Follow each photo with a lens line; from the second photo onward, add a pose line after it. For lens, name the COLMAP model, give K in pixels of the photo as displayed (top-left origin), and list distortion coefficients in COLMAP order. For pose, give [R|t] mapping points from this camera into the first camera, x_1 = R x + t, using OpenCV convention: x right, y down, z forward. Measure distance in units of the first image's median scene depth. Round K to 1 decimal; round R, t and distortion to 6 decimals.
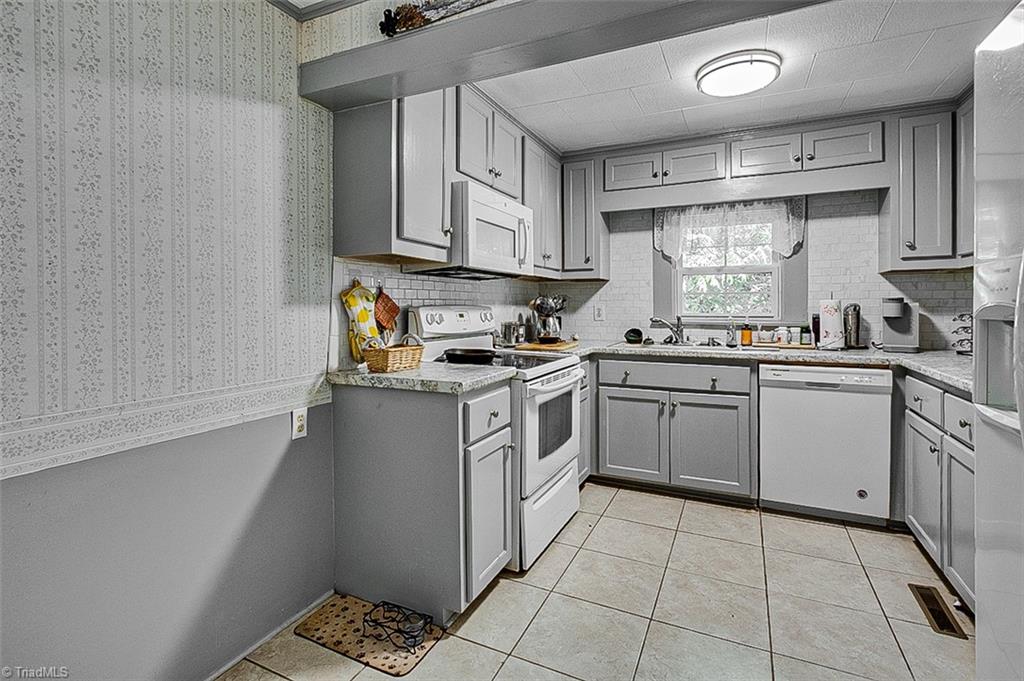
lens RADIAL K [[481.0, 0, 519.4], [0, 481.0, 306.8], [0, 0, 1]] dist [-0.002744, 0.000878]
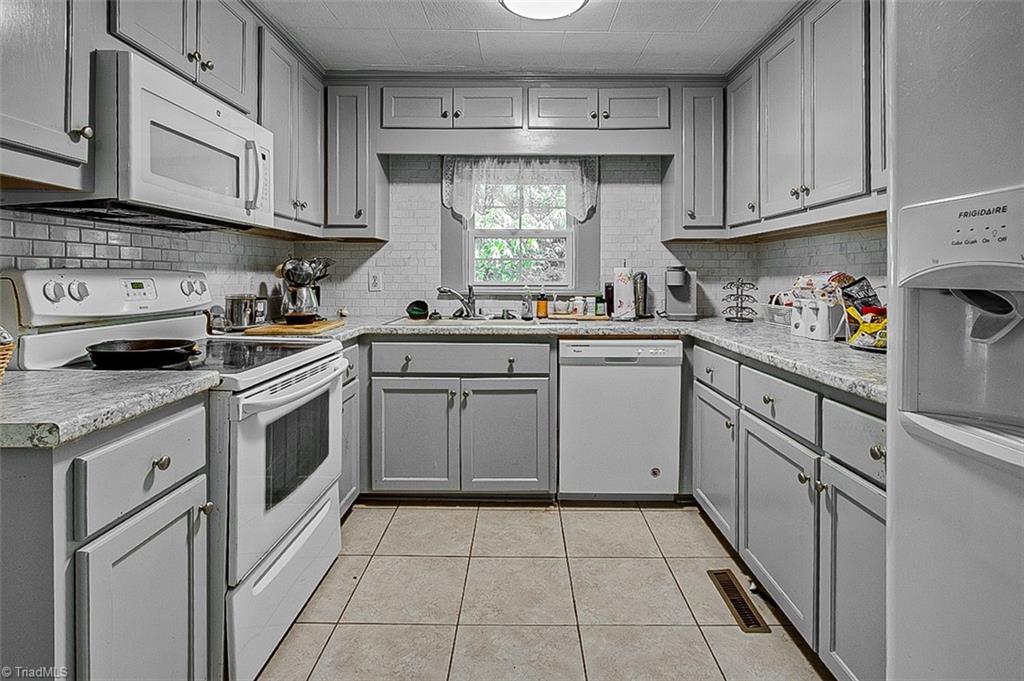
lens RADIAL K [[495.5, 0, 520.0], [0, 495.5, 274.4], [0, 0, 1]] dist [-0.005216, 0.000129]
pose [[0.908678, 0.005668, 0.417459, 0.055994], [-0.004132, 0.999981, -0.004583, 0.004513], [-0.417477, 0.002440, 0.908684, 0.207674]]
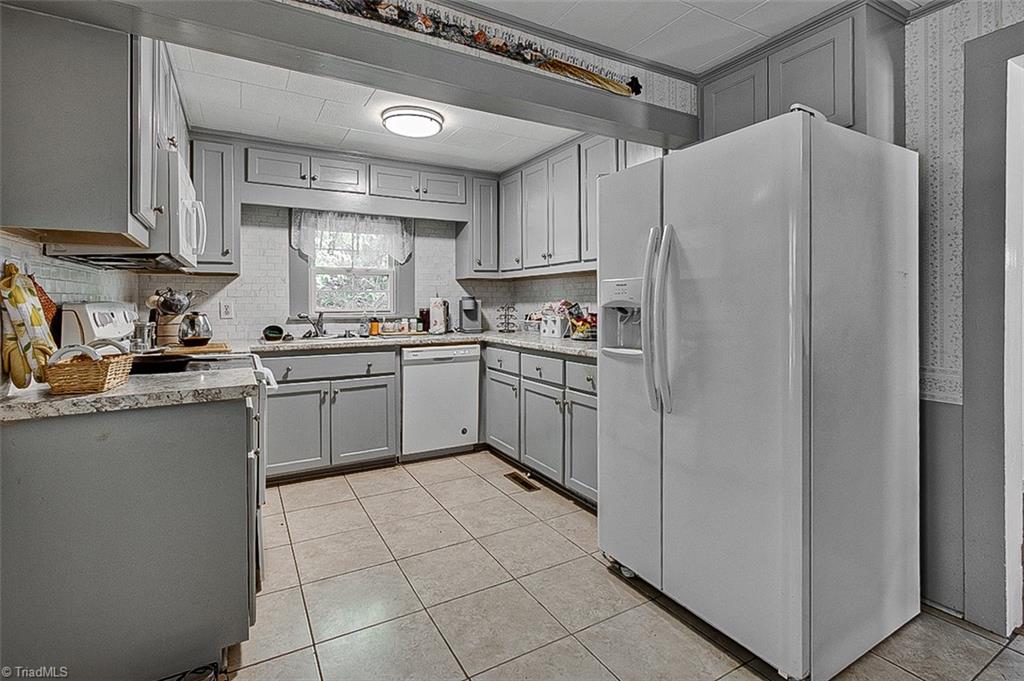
lens RADIAL K [[468.3, 0, 514.9], [0, 468.3, 301.7], [0, 0, 1]] dist [-0.000903, 0.000198]
pose [[0.581893, -0.000322, 0.813265, -0.330346], [0.004629, 0.999985, -0.002915, 0.001703], [-0.813252, 0.005461, 0.581886, 0.041902]]
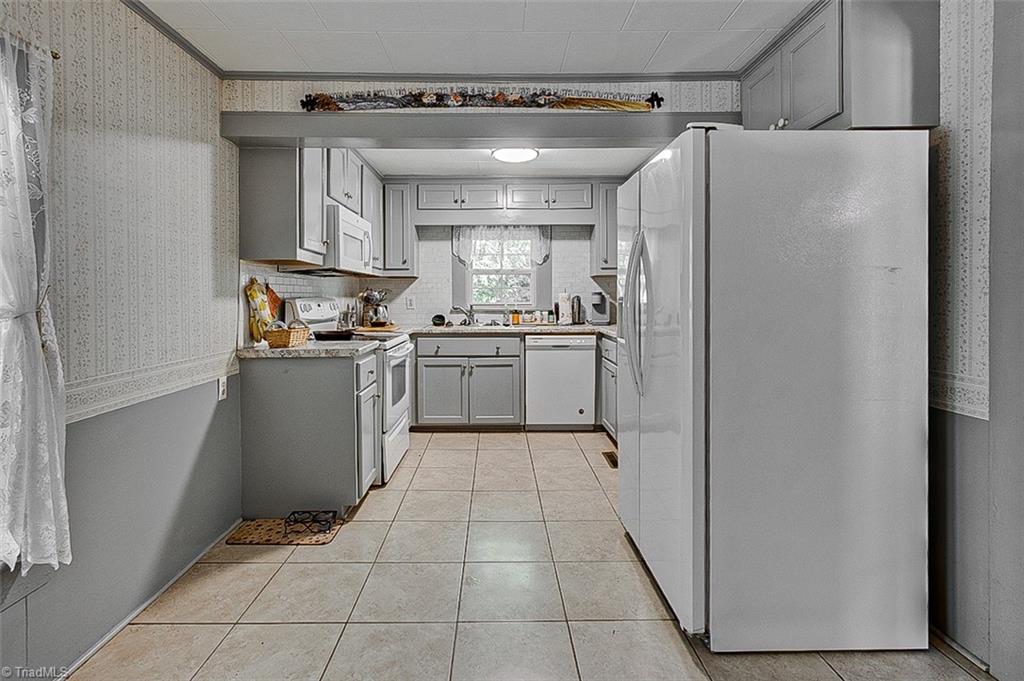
lens RADIAL K [[465.0, 0, 508.3], [0, 465.0, 299.1], [0, 0, 1]] dist [0.000208, 0.000385]
pose [[0.896851, -0.003816, 0.442317, -0.200479], [0.002867, 0.999992, 0.002814, -0.000344], [-0.442324, -0.001256, 0.896854, -0.297075]]
